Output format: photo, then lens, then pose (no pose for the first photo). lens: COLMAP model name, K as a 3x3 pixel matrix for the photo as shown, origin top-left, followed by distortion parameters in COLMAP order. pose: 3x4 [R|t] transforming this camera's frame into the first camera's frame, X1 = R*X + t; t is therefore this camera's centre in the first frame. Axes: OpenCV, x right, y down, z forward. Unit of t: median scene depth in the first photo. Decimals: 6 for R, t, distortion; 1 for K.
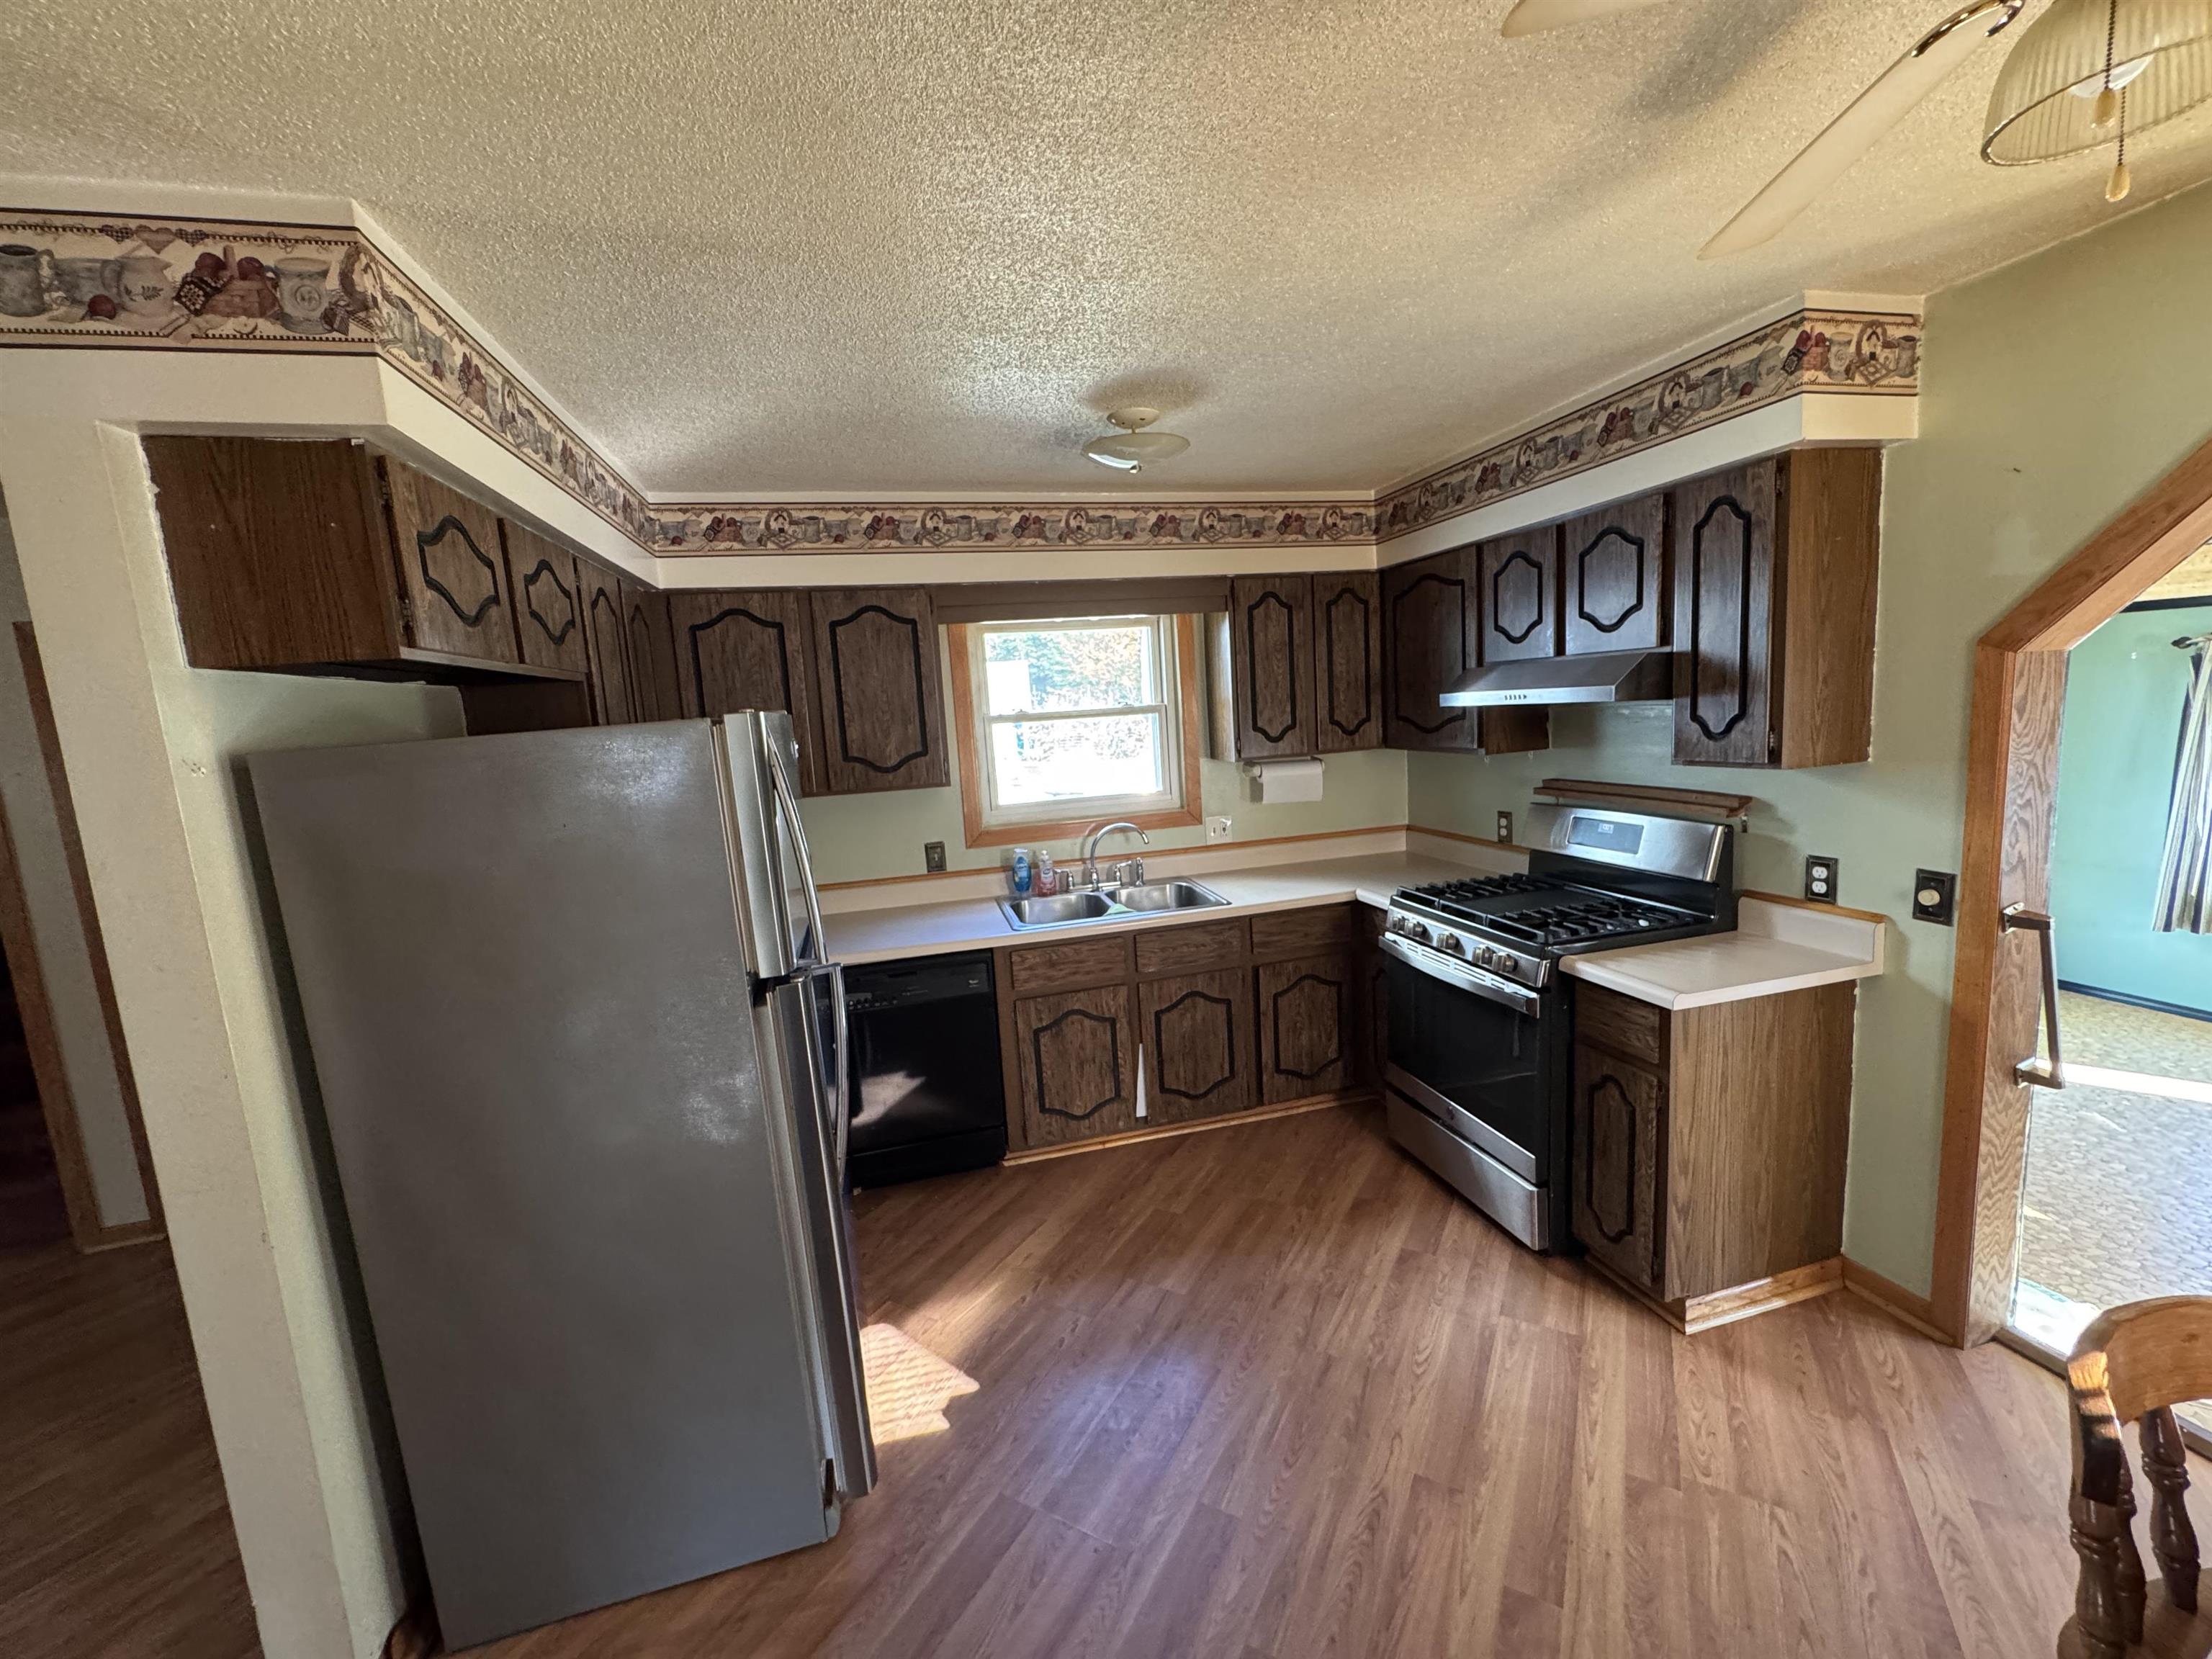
lens RADIAL K [[878.1, 0, 1107.8], [0, 878.1, 824.5], [0, 0, 1]] dist [-0.001319, 0.000235]
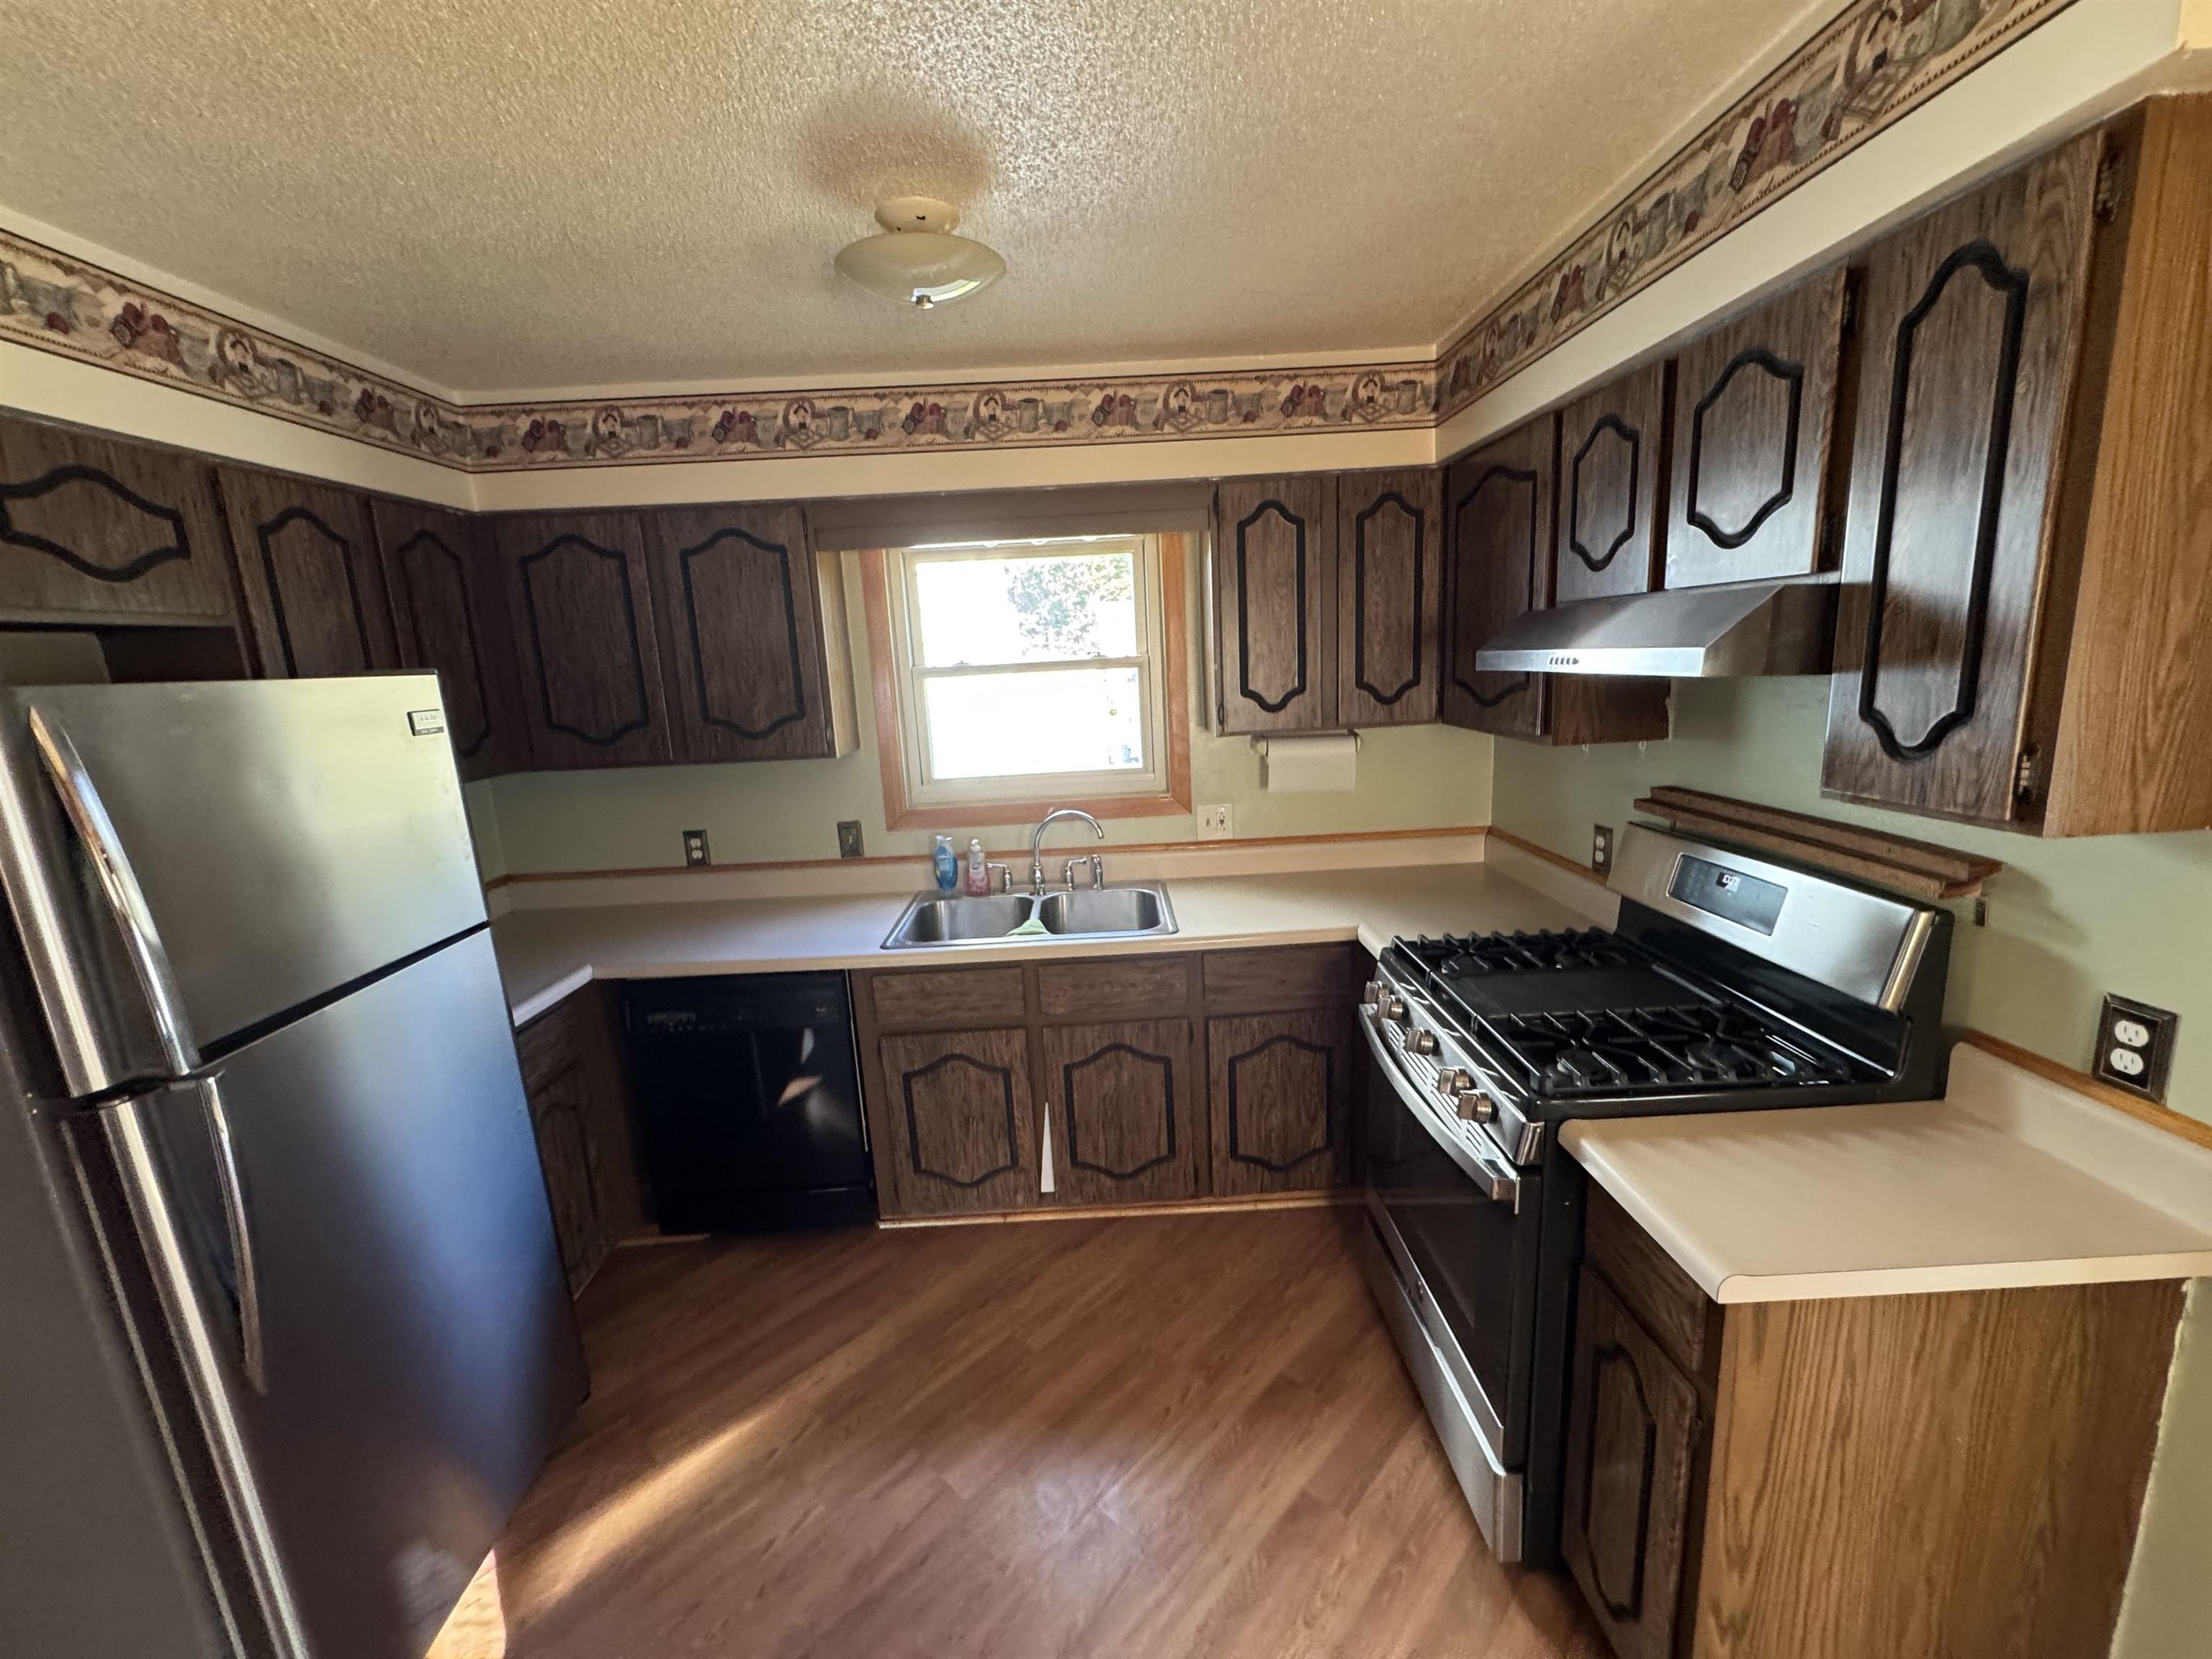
lens RADIAL K [[878.1, 0, 1107.8], [0, 878.1, 824.5], [0, 0, 1]] dist [-0.001319, 0.000235]
pose [[0.972727, 0.057433, -0.224728, 0.254714], [-0.041553, 0.996335, 0.074768, -0.055111], [0.228199, -0.063391, 0.971549, 0.283677]]
